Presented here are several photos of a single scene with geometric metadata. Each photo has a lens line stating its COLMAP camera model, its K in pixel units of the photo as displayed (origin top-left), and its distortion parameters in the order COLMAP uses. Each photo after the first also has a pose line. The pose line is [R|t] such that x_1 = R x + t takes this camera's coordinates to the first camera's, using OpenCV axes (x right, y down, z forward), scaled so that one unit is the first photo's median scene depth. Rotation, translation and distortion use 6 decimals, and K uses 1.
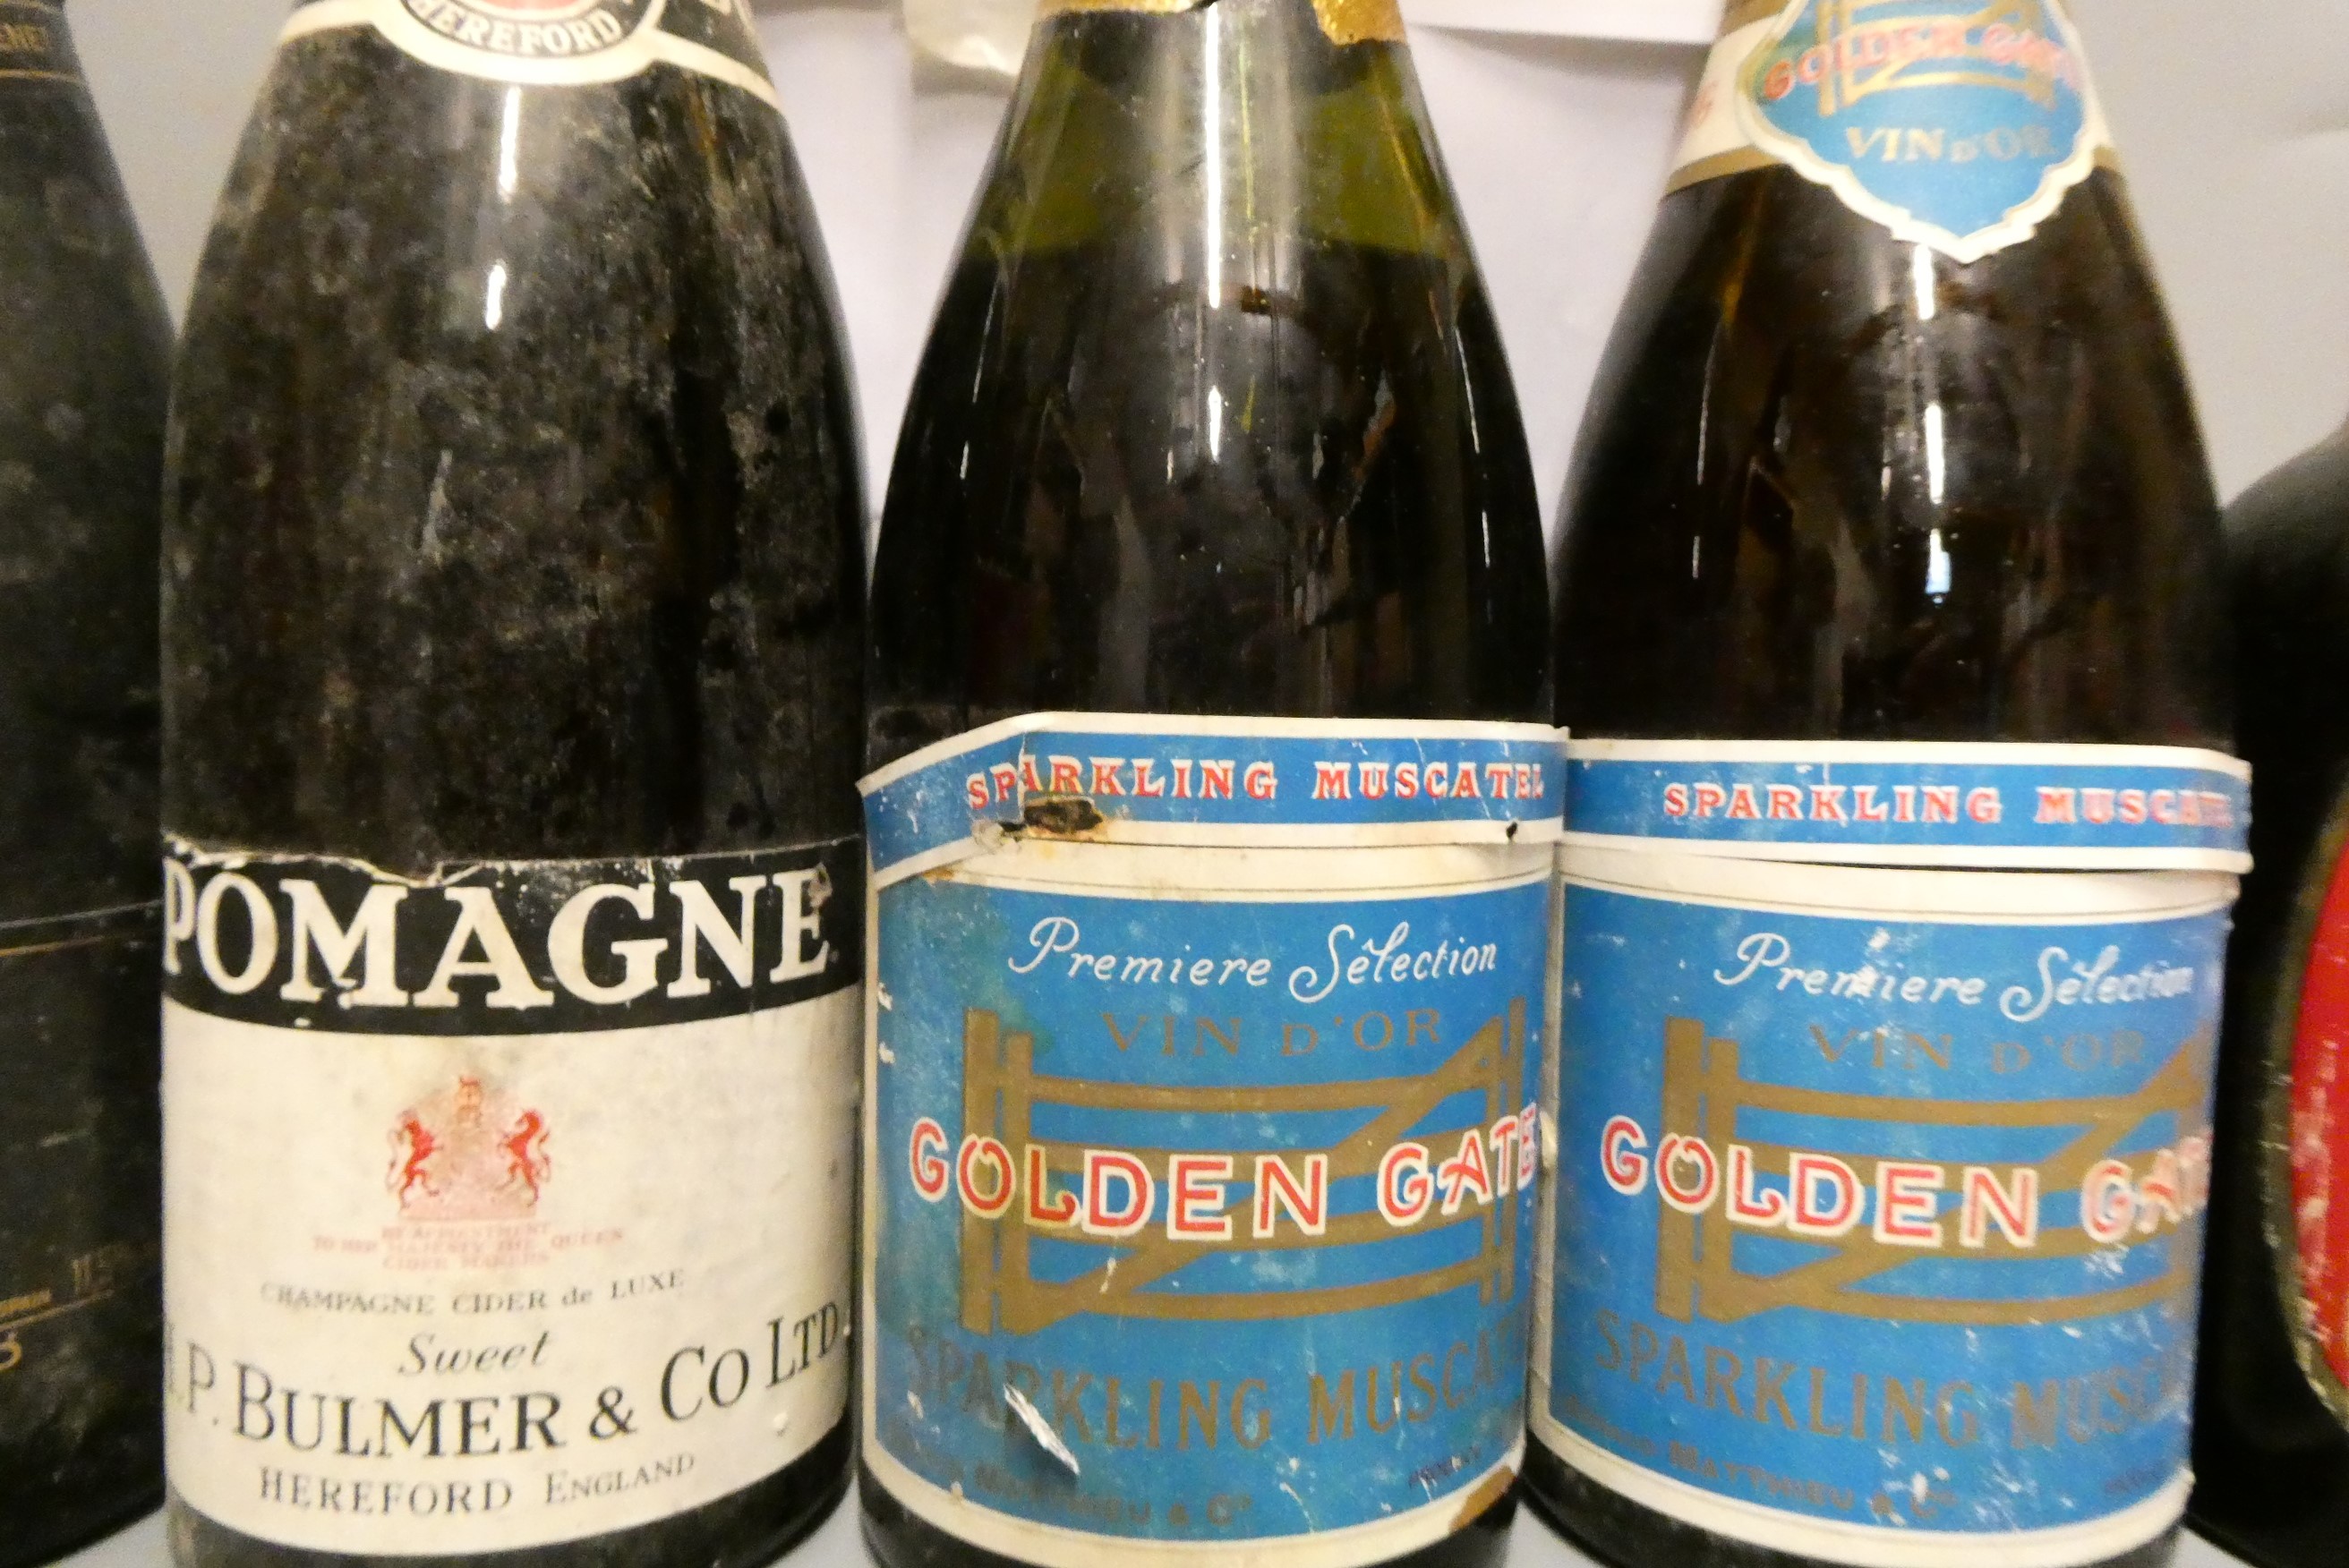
lens RADIAL K [[1724.8, 0, 1167.2], [0, 1724.8, 780.1], [0, 0, 1]] dist [0.001520, -0.001542]
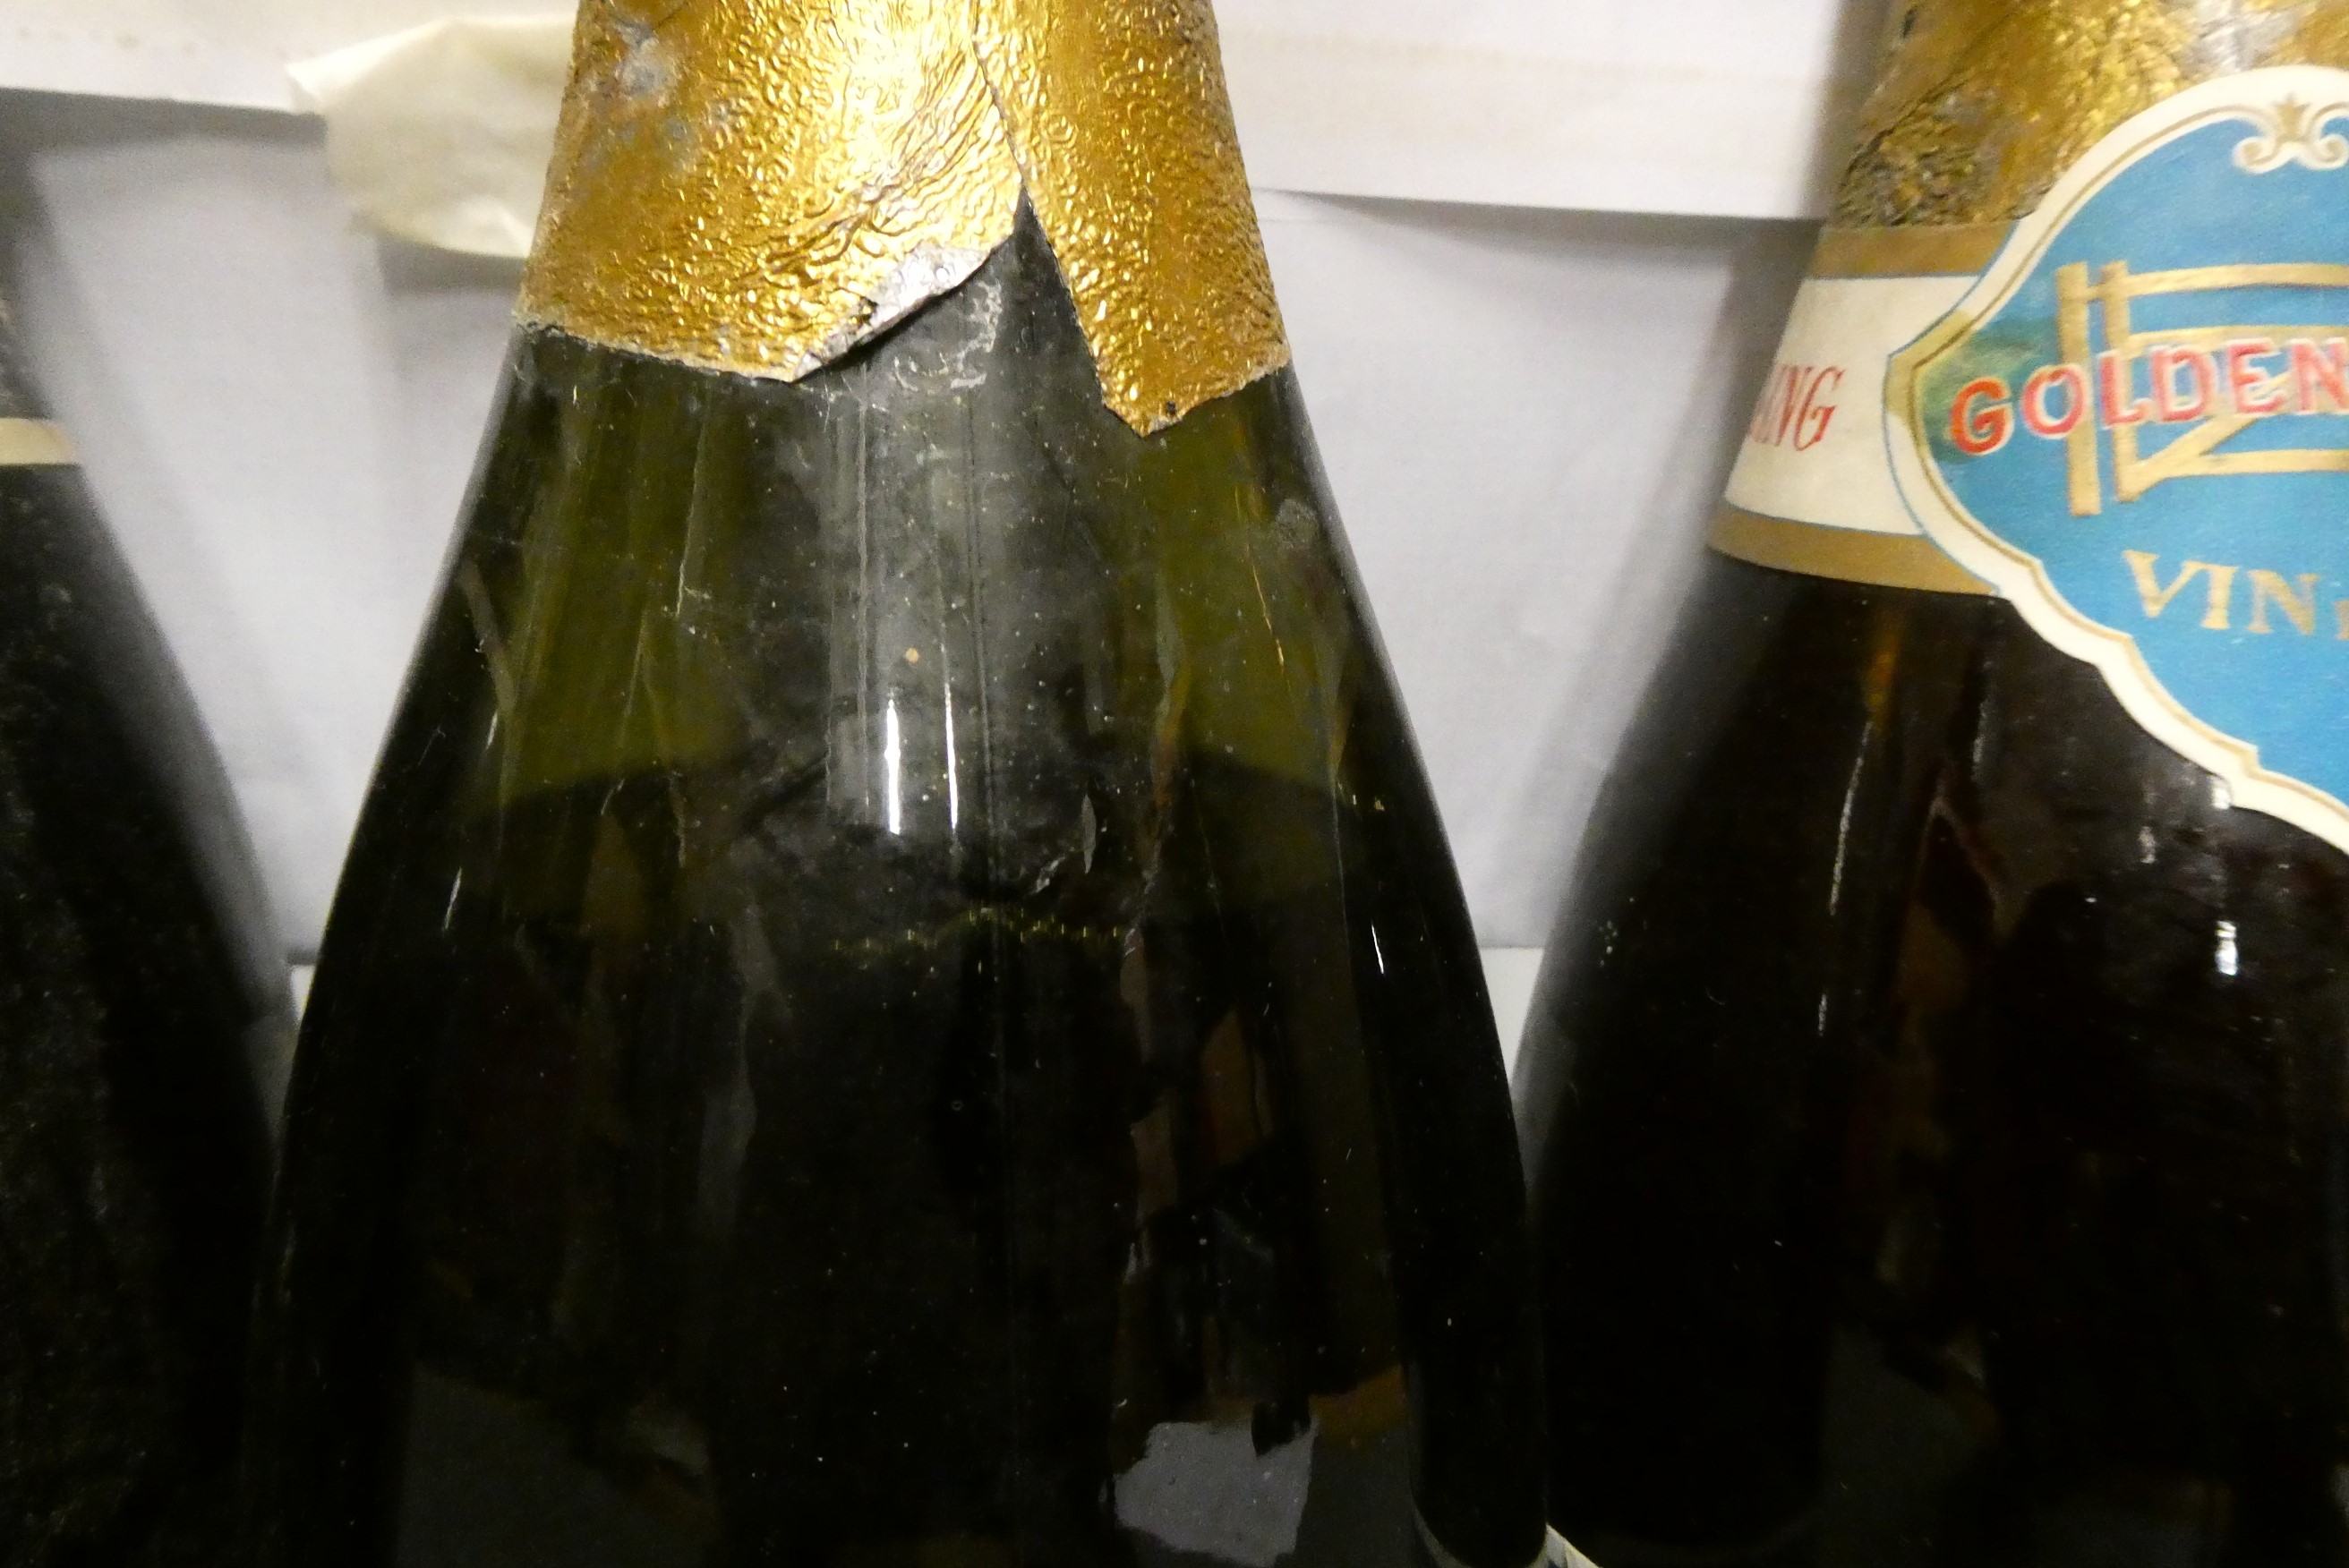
lens RADIAL K [[1721.1, 0, 1174.5], [0, 1721.1, 784.0], [0, 0, 1]] dist [-0.000802, 0.001155]
pose [[0.995056, -0.023252, 0.096553, 0.061428], [0.012417, 0.993705, 0.111342, -0.392744], [-0.098534, -0.109592, 0.989081, 0.541647]]
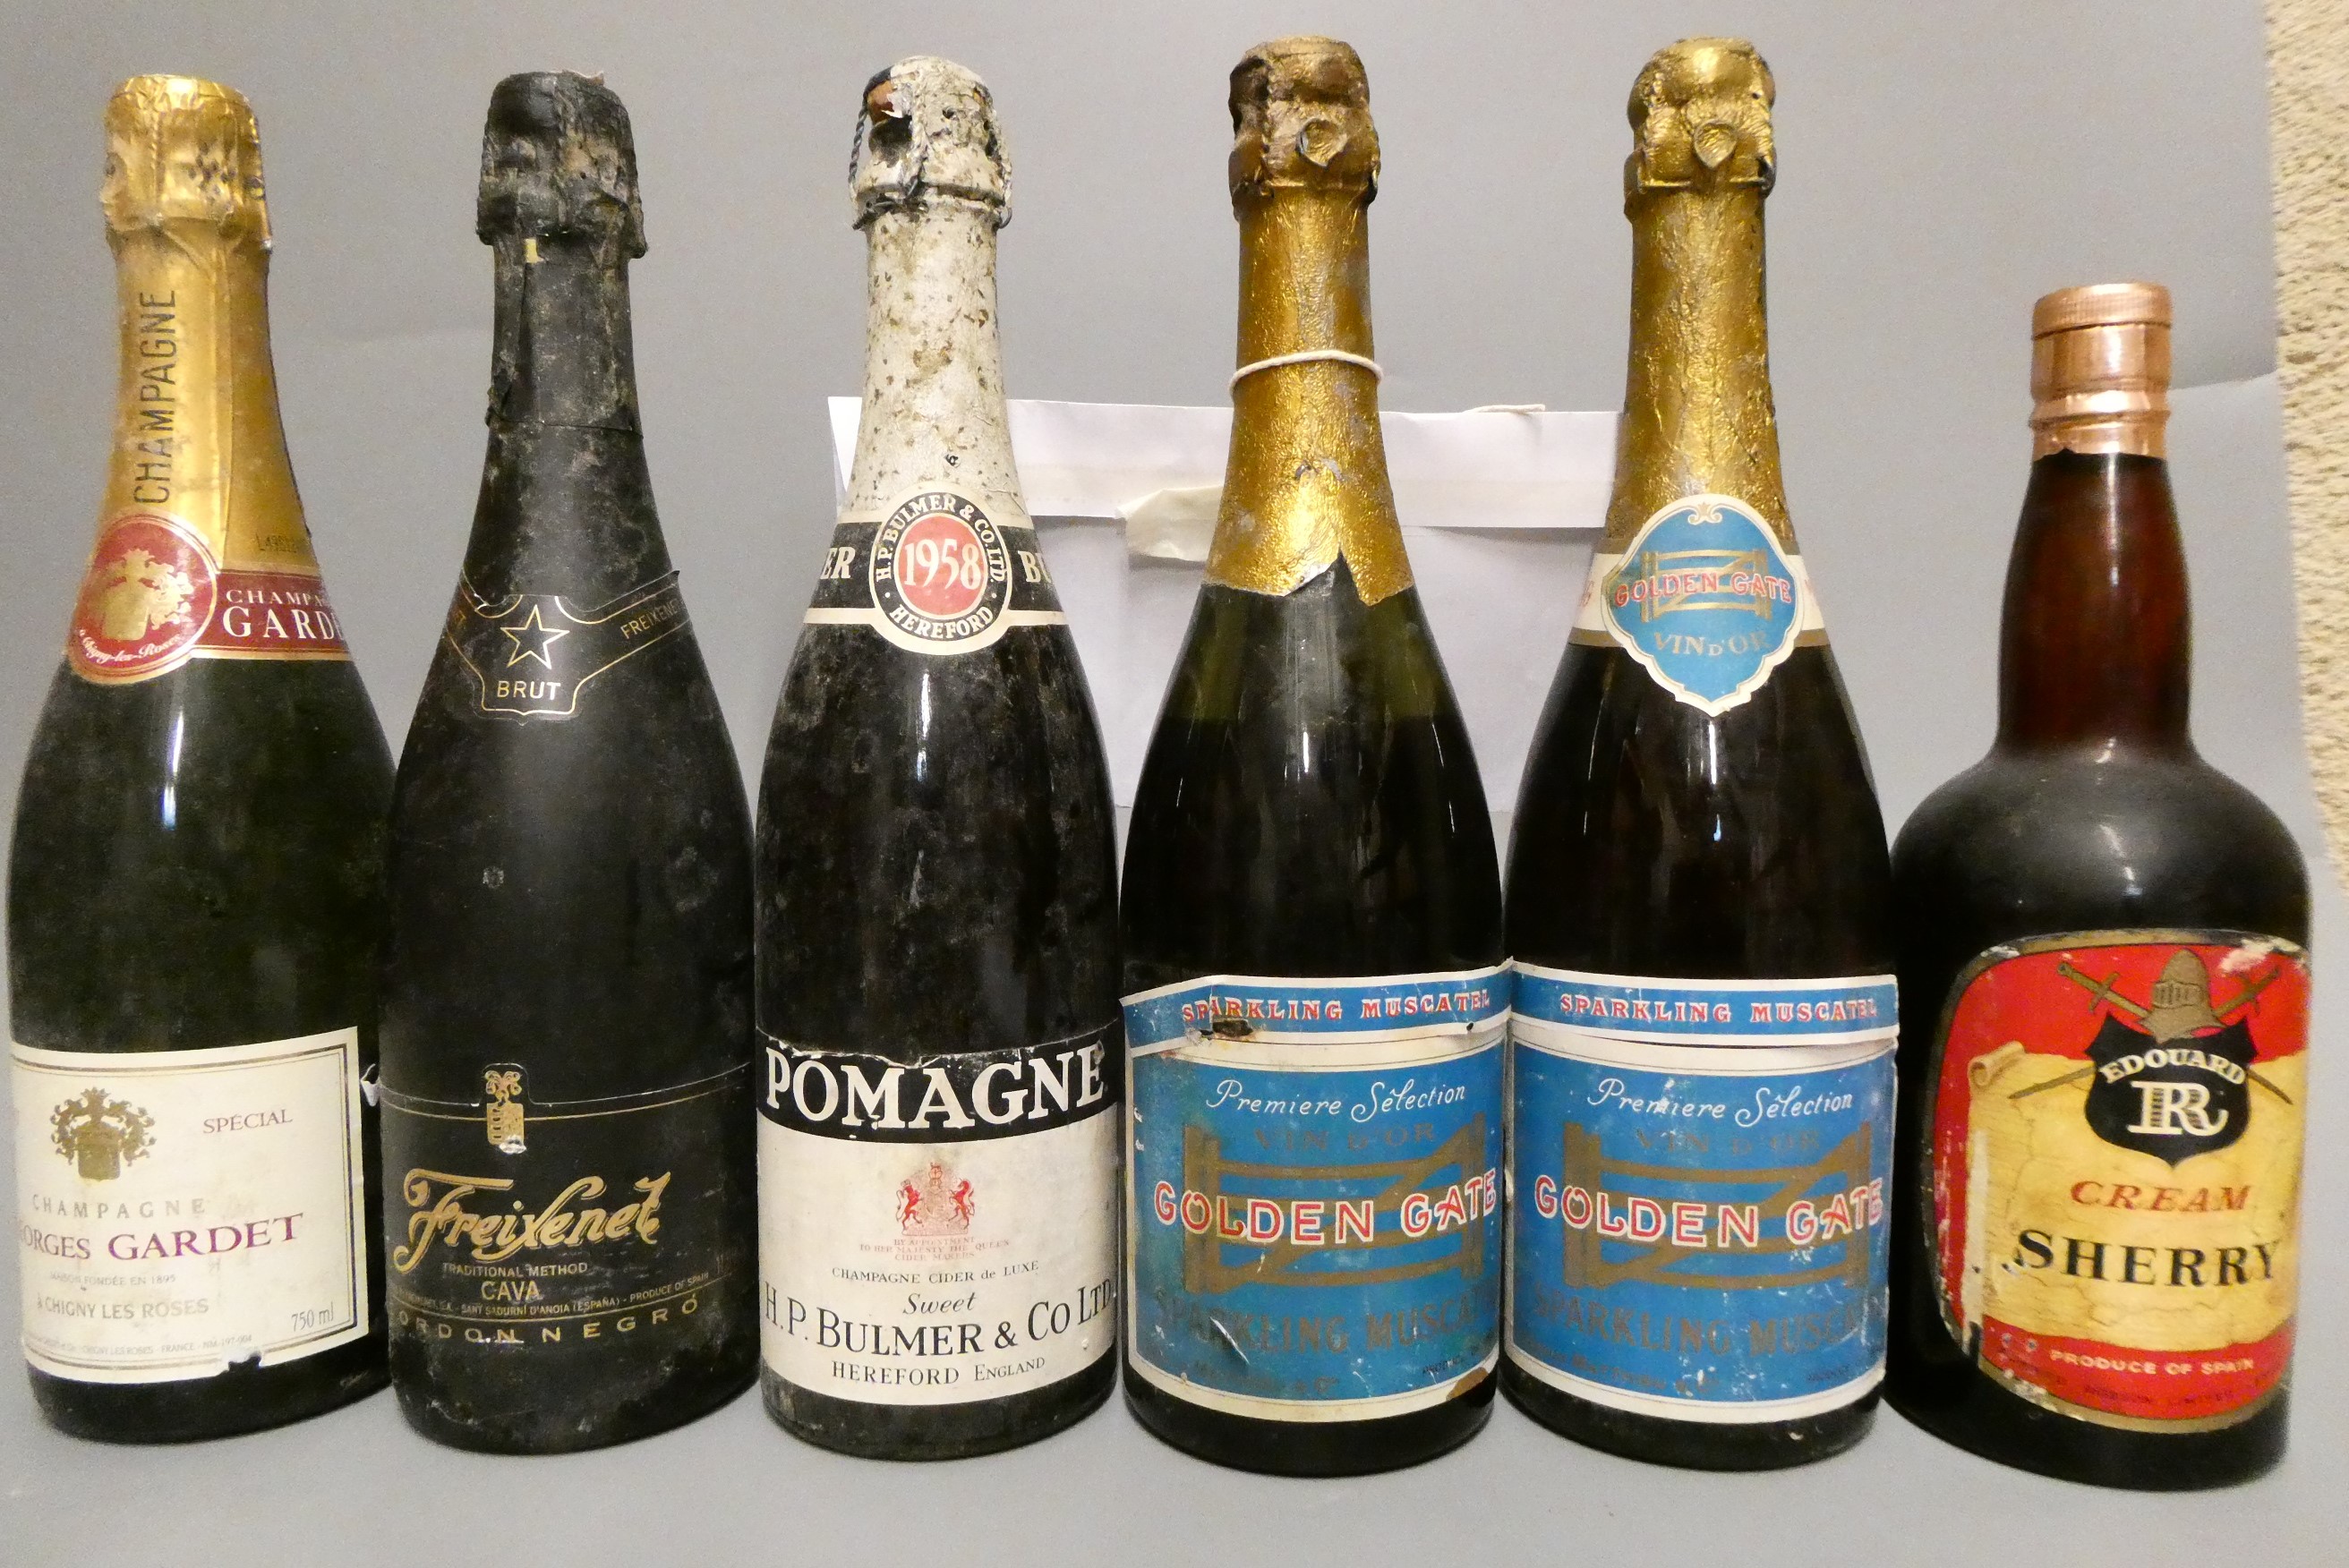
lens RADIAL K [[1694.5, 0, 1179.7], [0, 1694.5, 793.8], [0, 0, 1]] dist [0.005418, 0.001053]
pose [[0.997314, -0.020921, -0.070192, 0.018757], [0.021373, 0.999755, 0.005692, -0.243375], [0.070056, -0.007177, 0.997517, -0.868228]]
